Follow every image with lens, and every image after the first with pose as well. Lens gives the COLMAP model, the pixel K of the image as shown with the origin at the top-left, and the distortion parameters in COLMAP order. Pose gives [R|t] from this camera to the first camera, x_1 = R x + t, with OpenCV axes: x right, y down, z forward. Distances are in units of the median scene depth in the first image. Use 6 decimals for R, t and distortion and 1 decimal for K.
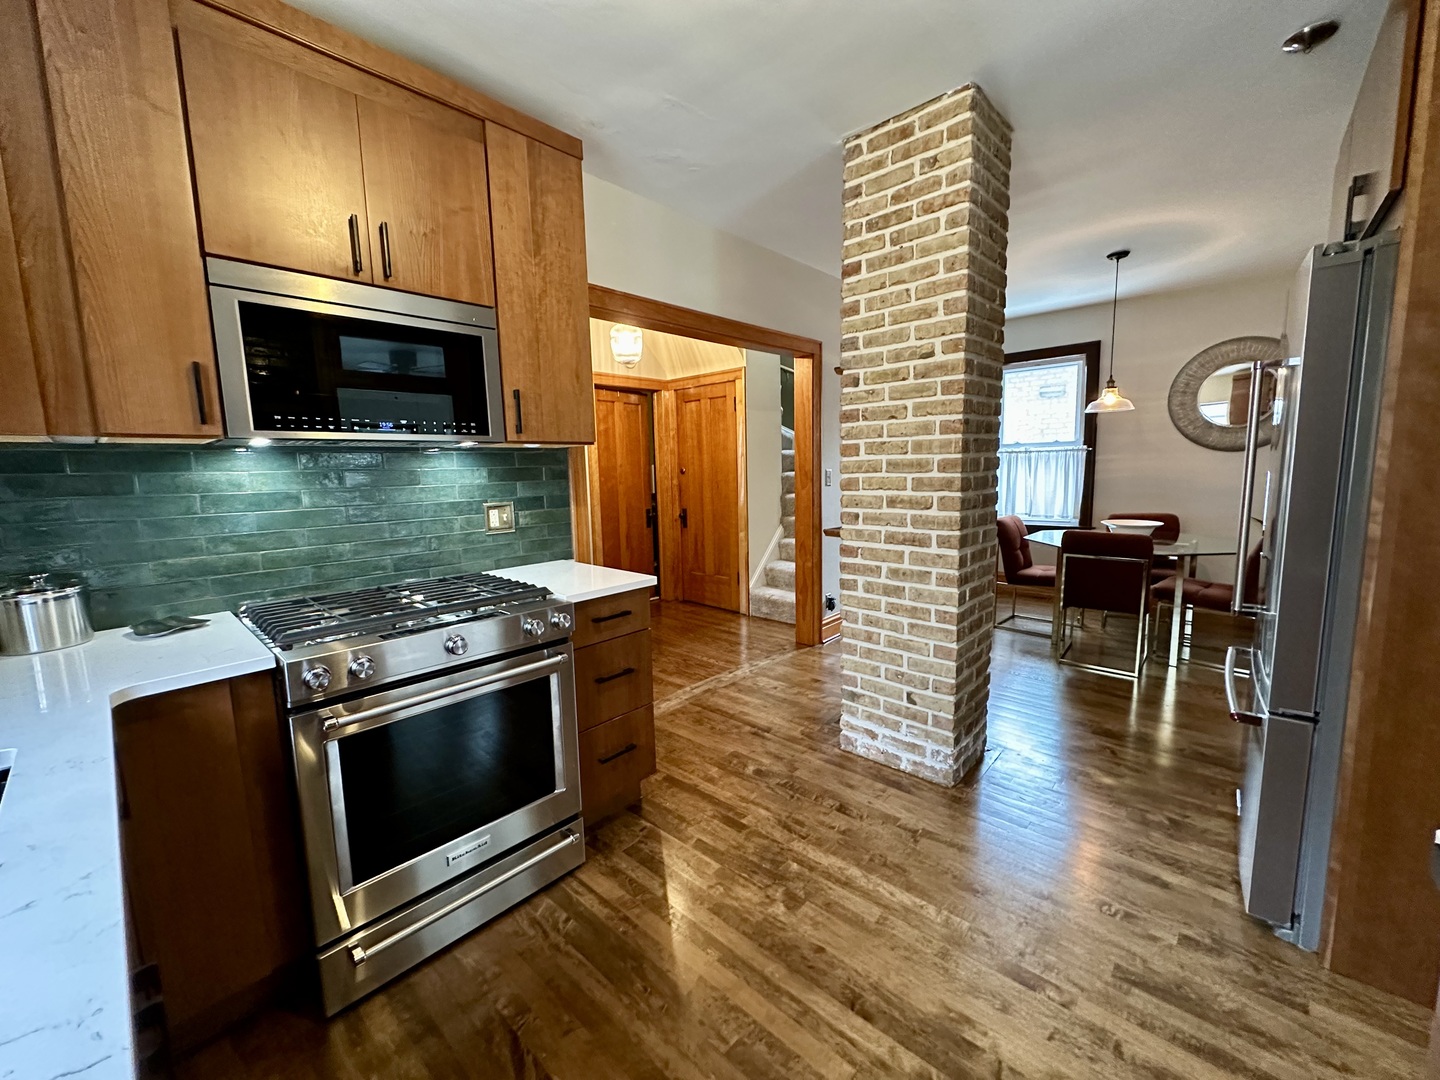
lens RADIAL K [[573.8, 0, 716.8], [0, 573.8, 539.4], [0, 0, 1]] dist [-0.003229, 0.000818]
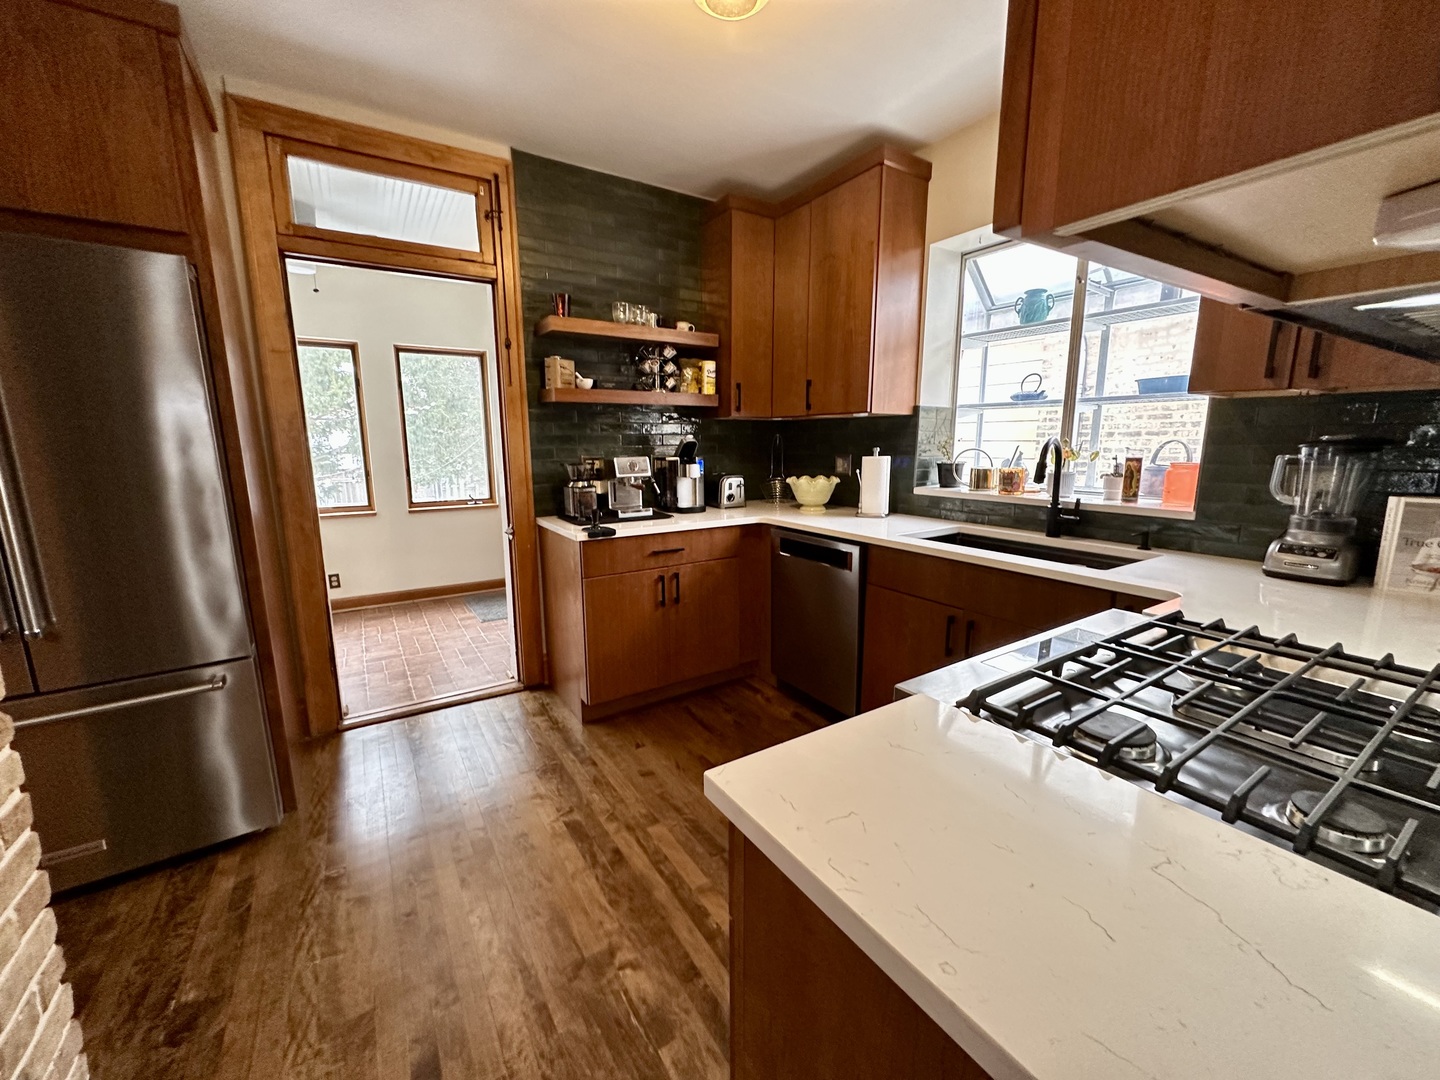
lens RADIAL K [[573.8, 0, 718.8], [0, 573.8, 537.5], [0, 0, 1]] dist [-0.003229, 0.000818]
pose [[-0.966796, -0.016719, 0.255000, -0.160325], [0.058503, 0.956876, 0.284546, -0.125942], [-0.248761, 0.290016, -0.924126, 1.060311]]
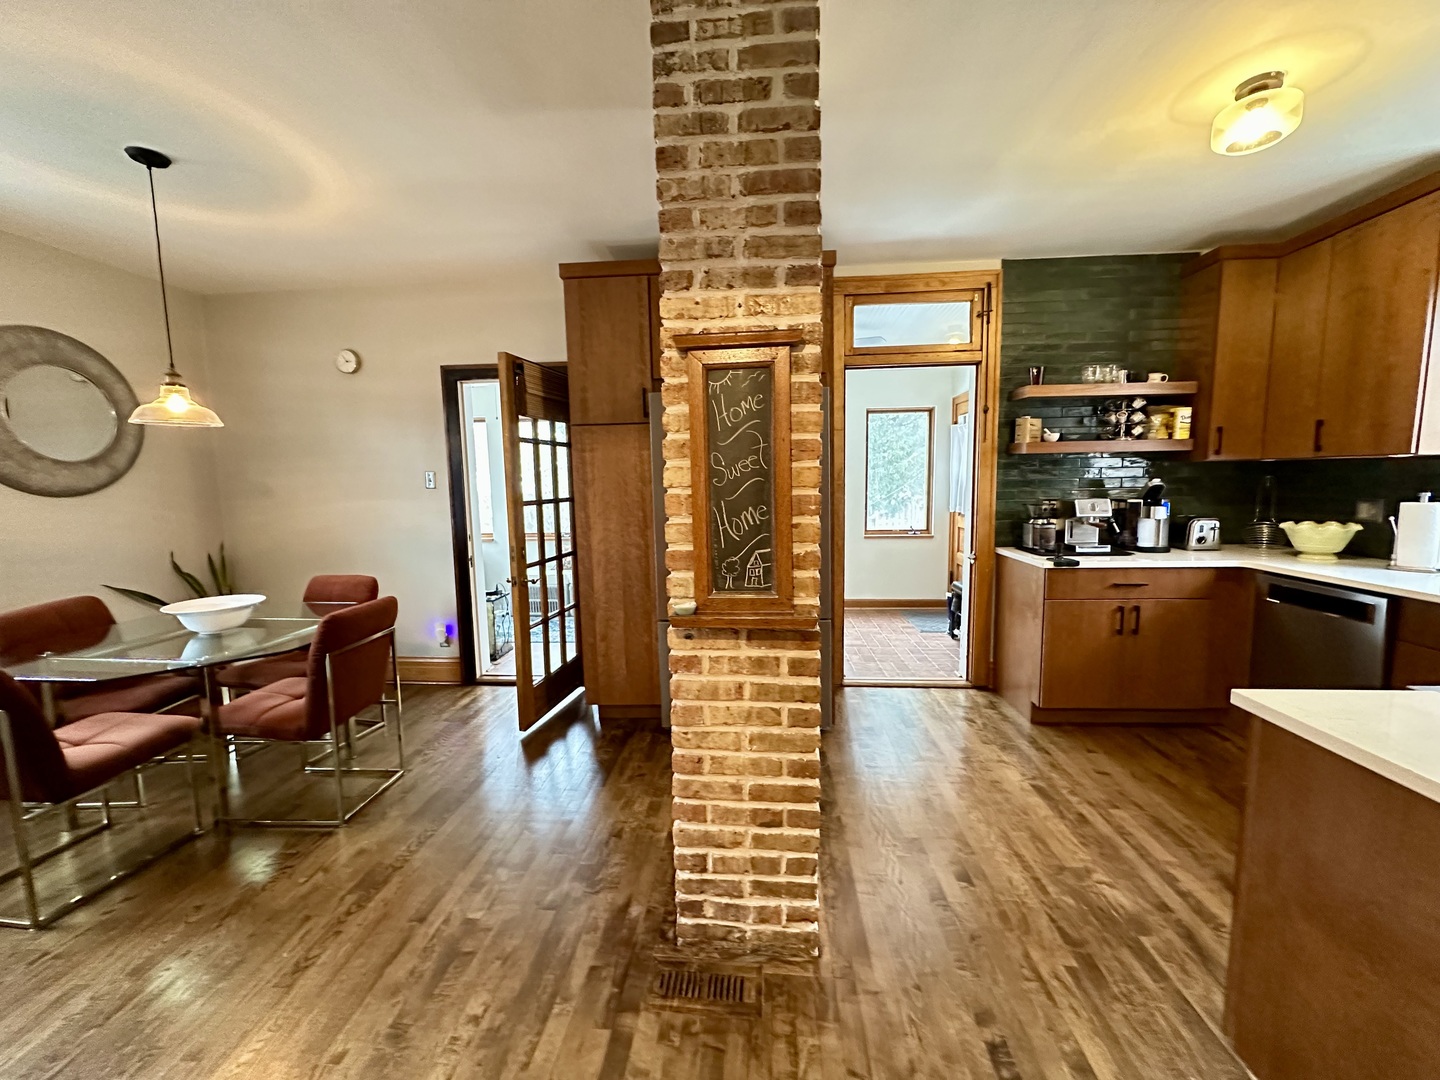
lens RADIAL K [[573.8, 0, 719.7], [0, 573.8, 538.3], [0, 0, 1]] dist [-0.003229, 0.000818]
pose [[-0.620366, -0.050616, 0.782678, -0.189833], [0.131799, 0.976997, 0.167649, -0.203602], [-0.773159, 0.207160, -0.599424, 1.432776]]
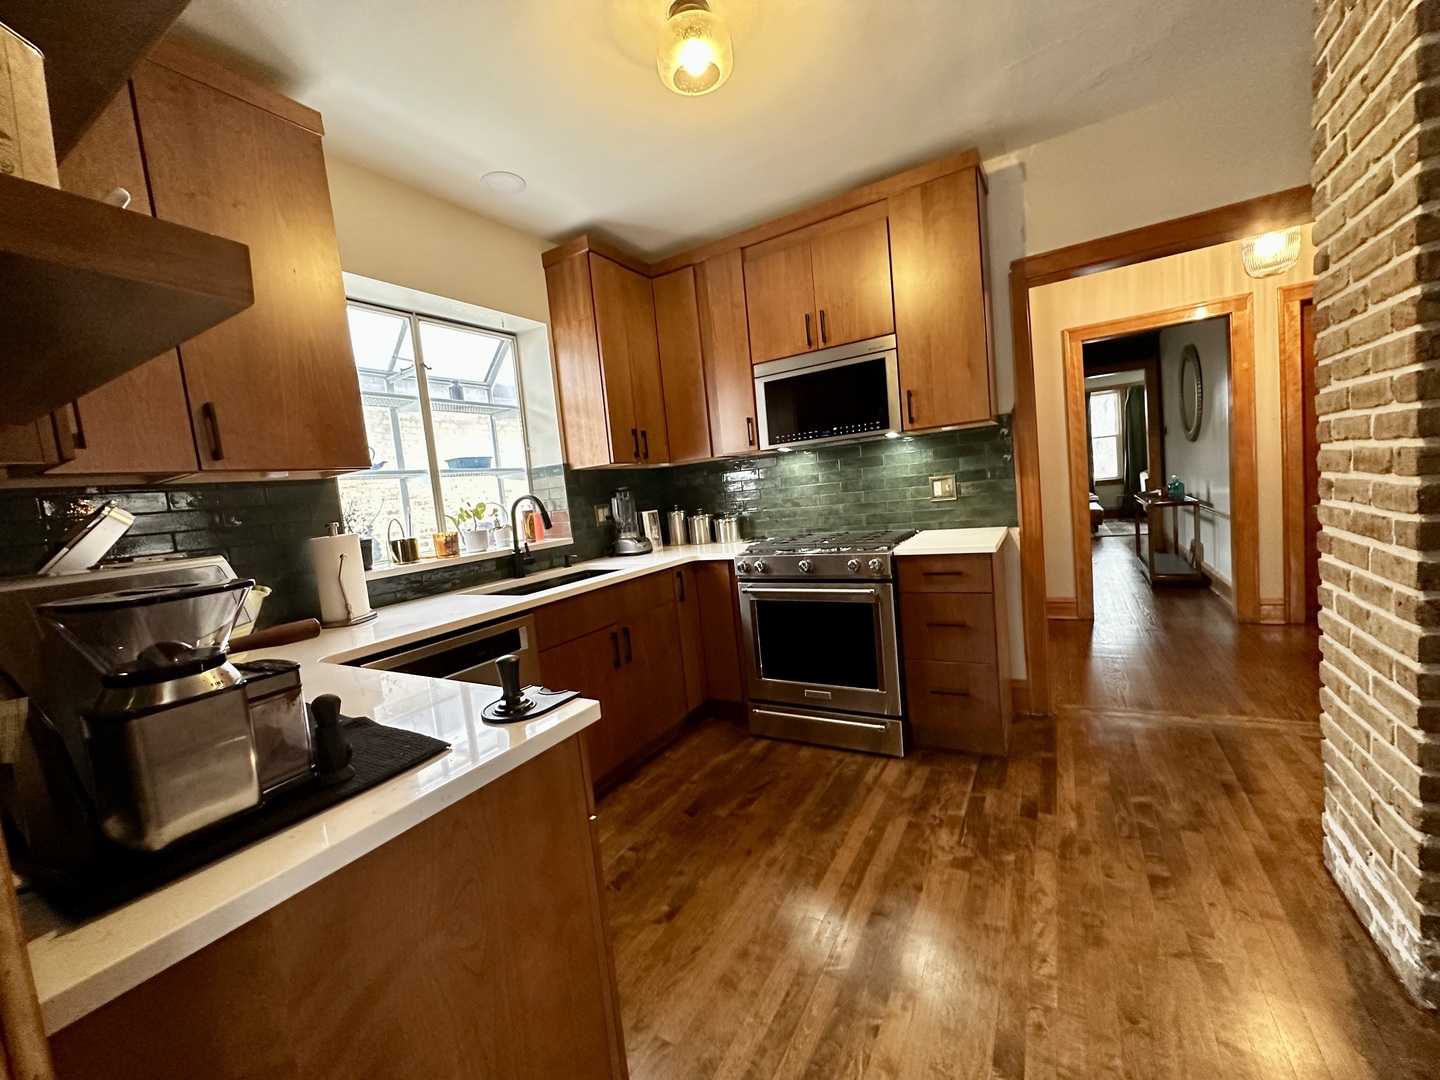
lens RADIAL K [[573.8, 0, 719.4], [0, 573.8, 539.1], [0, 0, 1]] dist [-0.003229, 0.000818]
pose [[0.217449, 0.086206, -0.972257, 0.677041], [-0.029546, 0.996217, 0.081723, -0.013765], [0.975624, 0.010956, 0.219173, 0.236838]]
